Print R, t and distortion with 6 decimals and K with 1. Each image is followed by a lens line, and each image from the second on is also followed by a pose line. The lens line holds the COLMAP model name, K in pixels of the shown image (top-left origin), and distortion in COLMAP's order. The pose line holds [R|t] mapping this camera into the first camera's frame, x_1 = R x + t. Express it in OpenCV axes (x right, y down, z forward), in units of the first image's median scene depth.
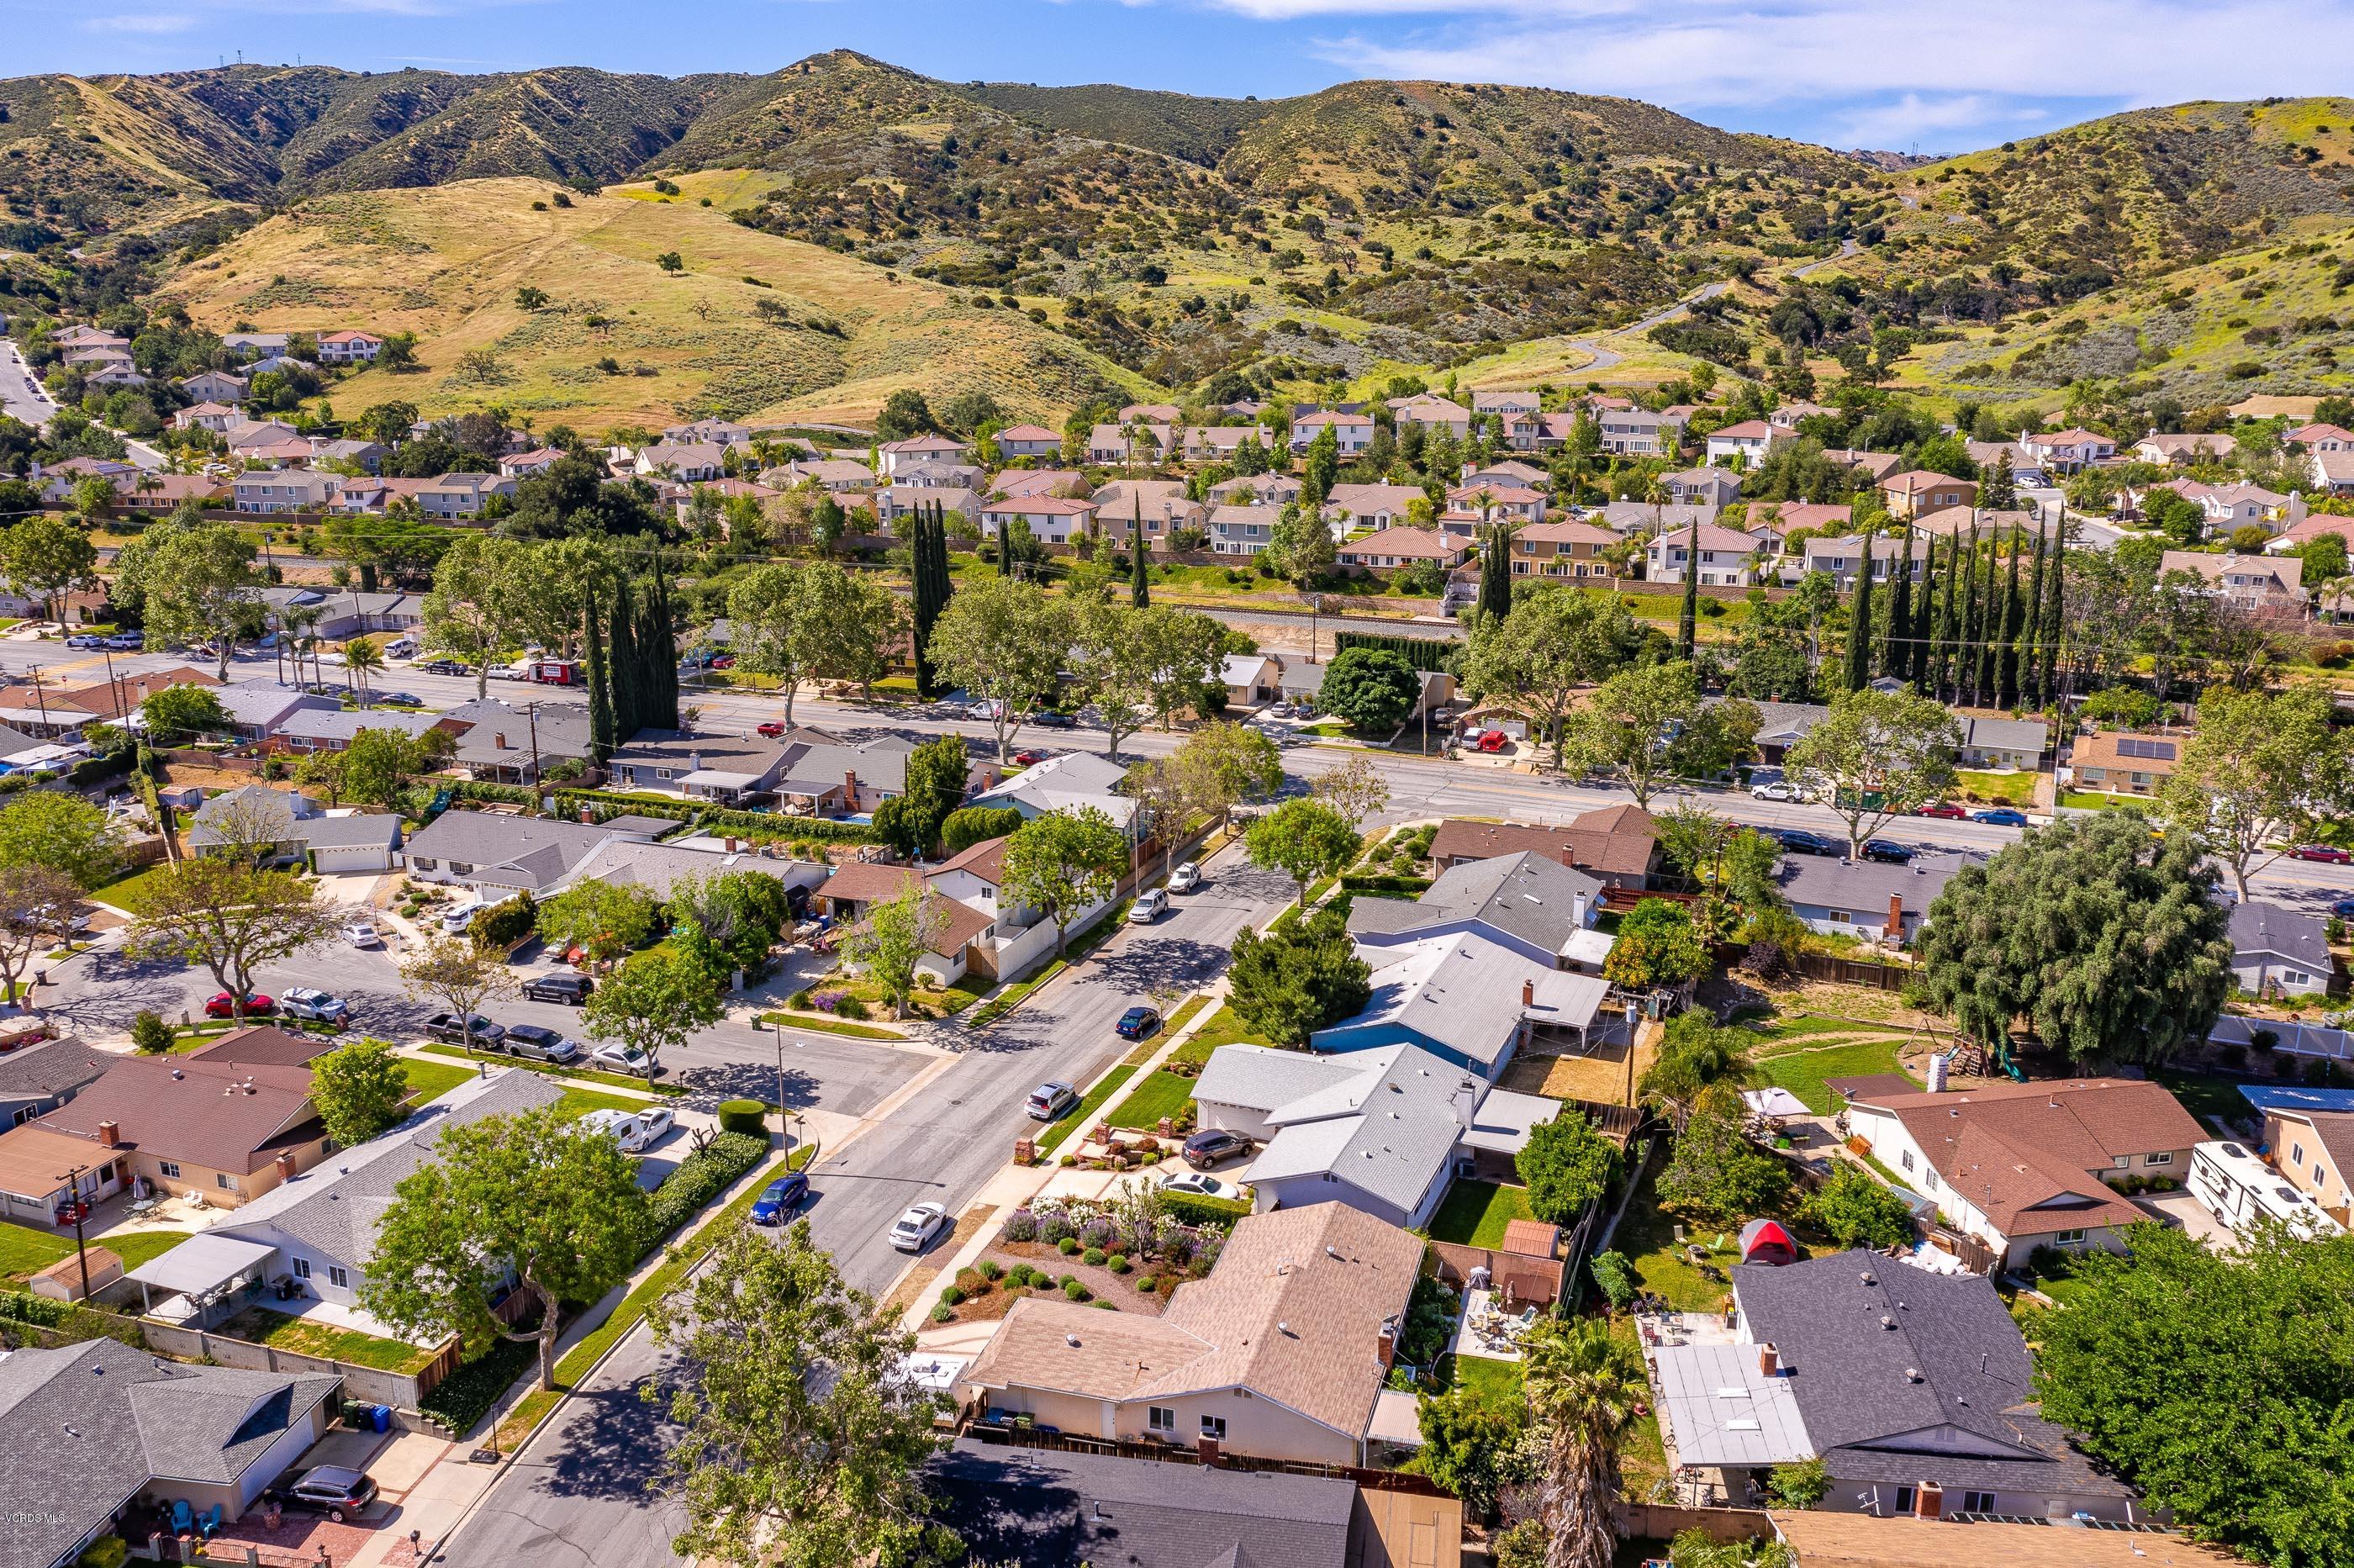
lens RADIAL K [[1872.6, 0, 1177.0], [0, 1872.6, 784.0], [0, 0, 1]] dist [0.002446, 0.000592]
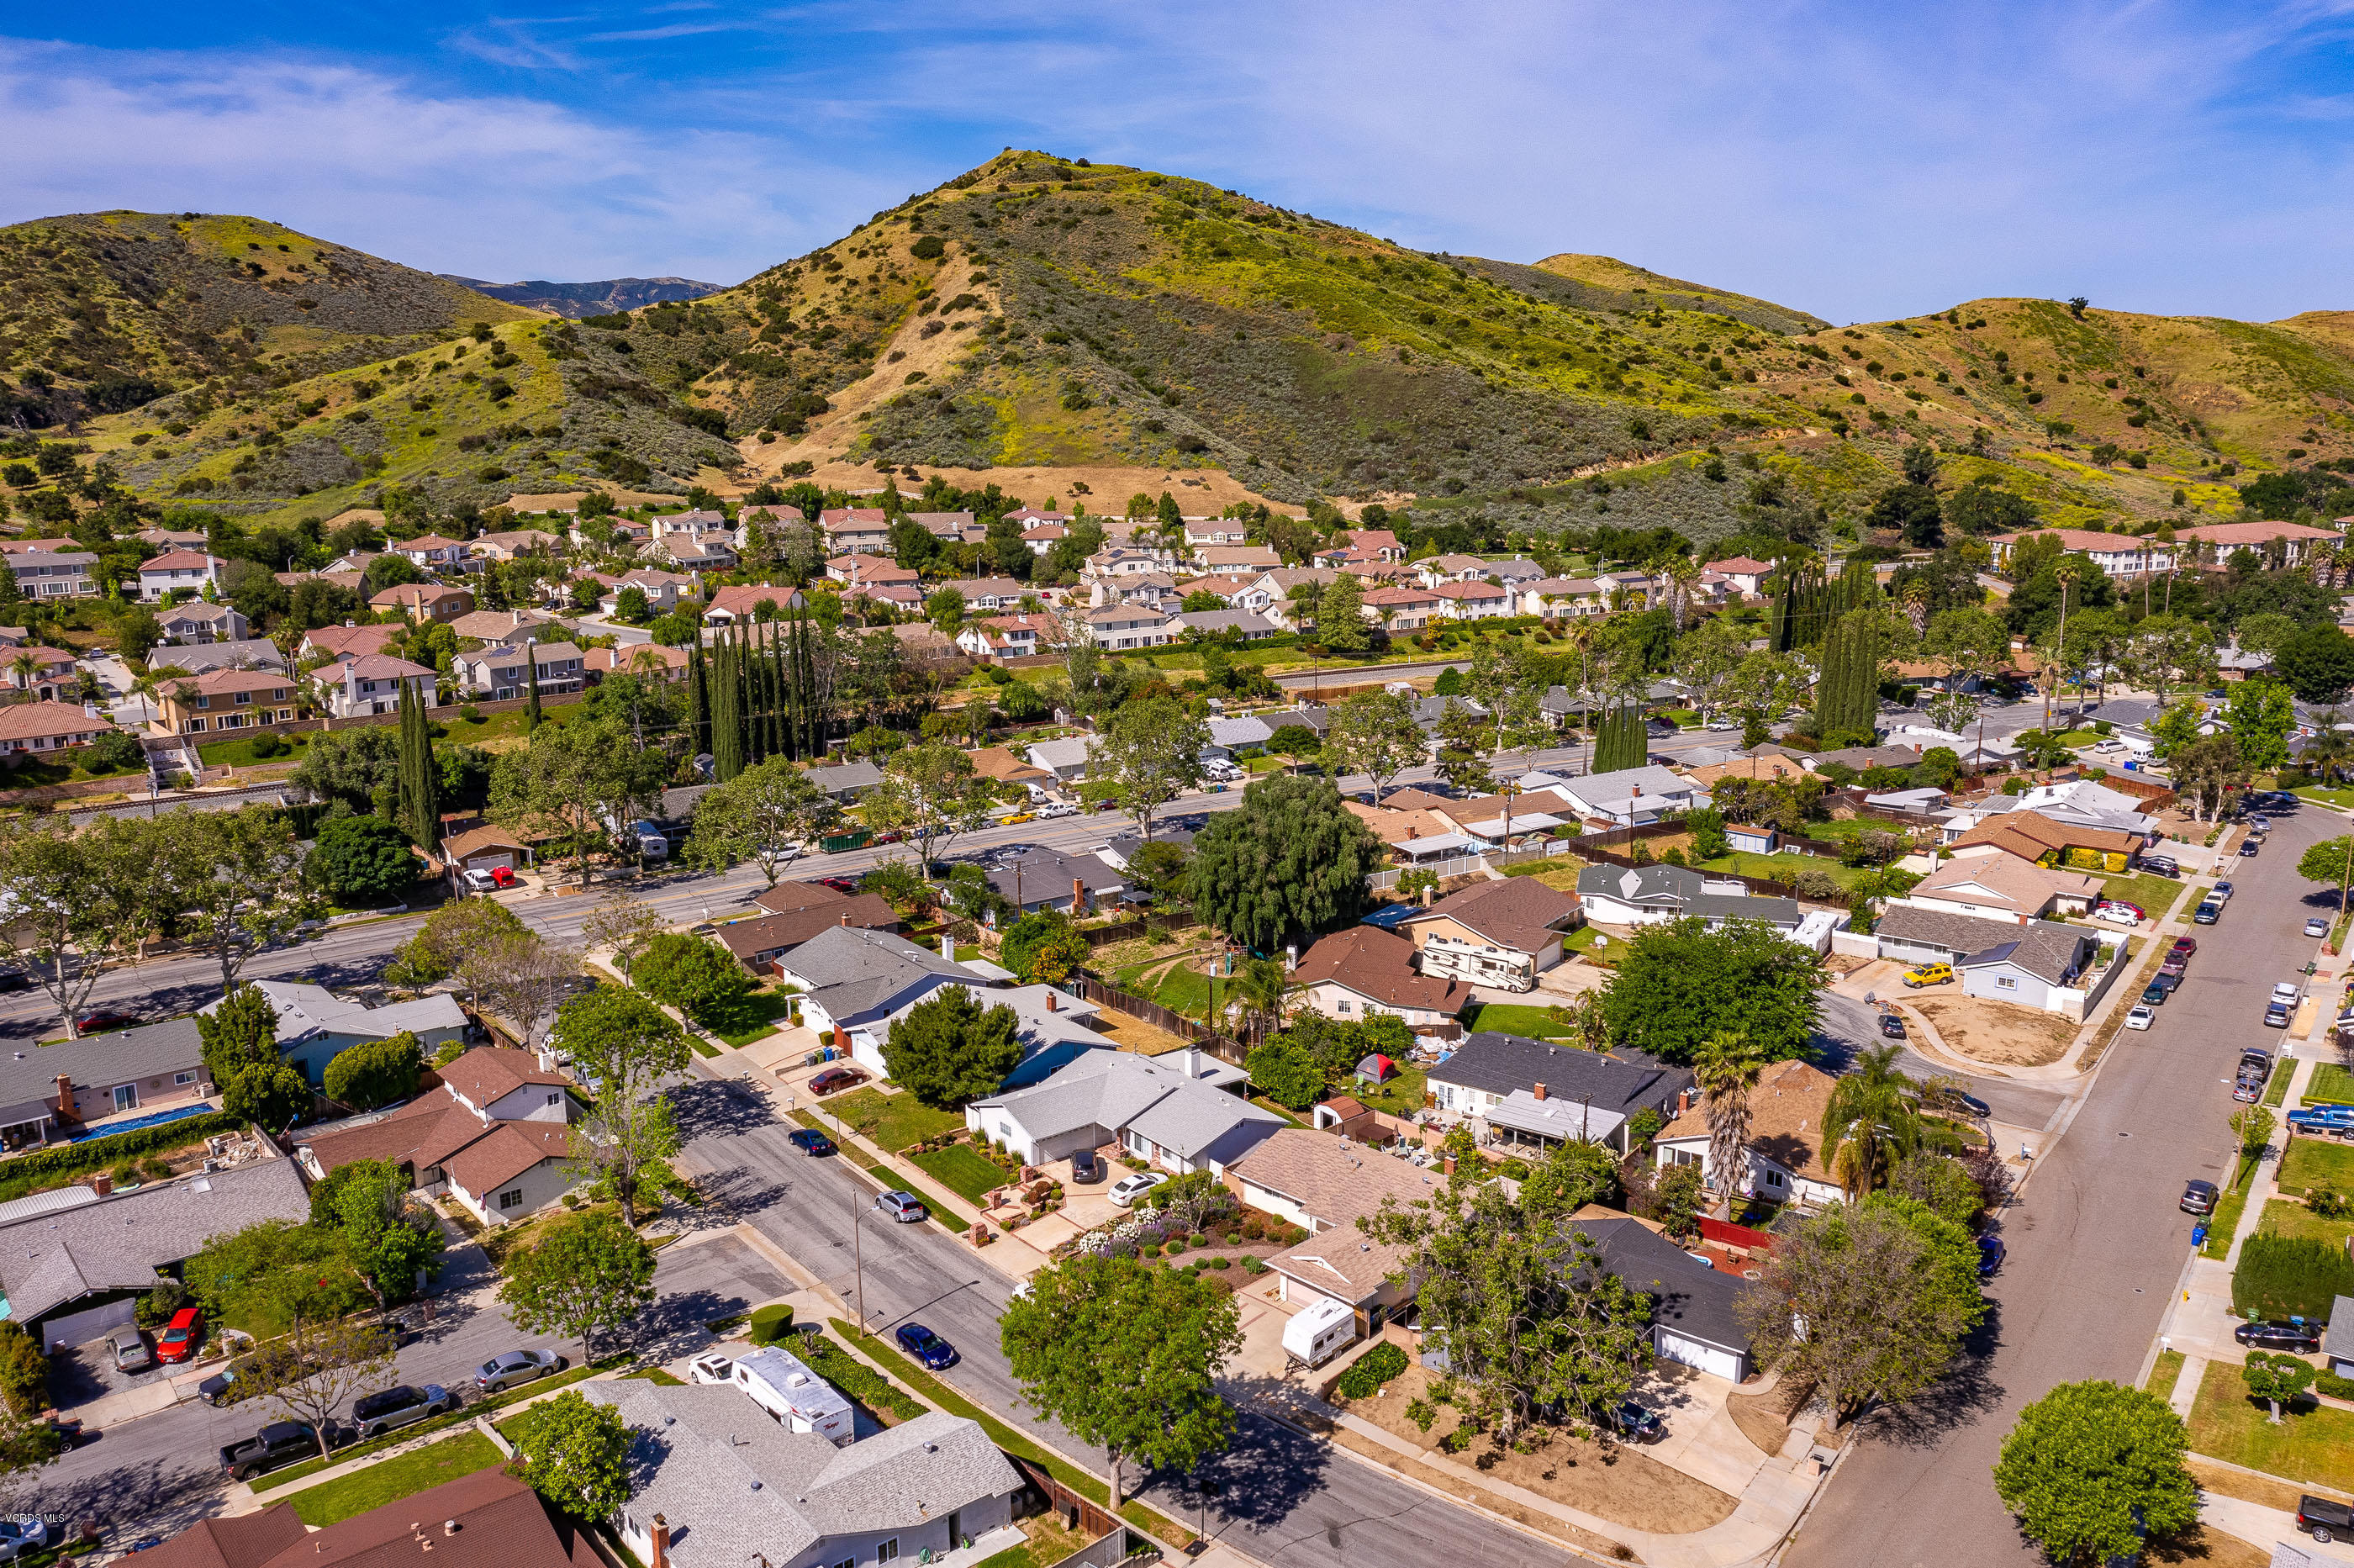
lens RADIAL K [[1872.6, 0, 1177.0], [0, 1872.6, 784.0], [0, 0, 1]] dist [0.002446, 0.000592]
pose [[0.488221, -0.187626, 0.852313, -0.515487], [0.225771, 0.970524, 0.084323, -0.075539], [-0.843011, 0.151260, 0.516191, 0.148319]]
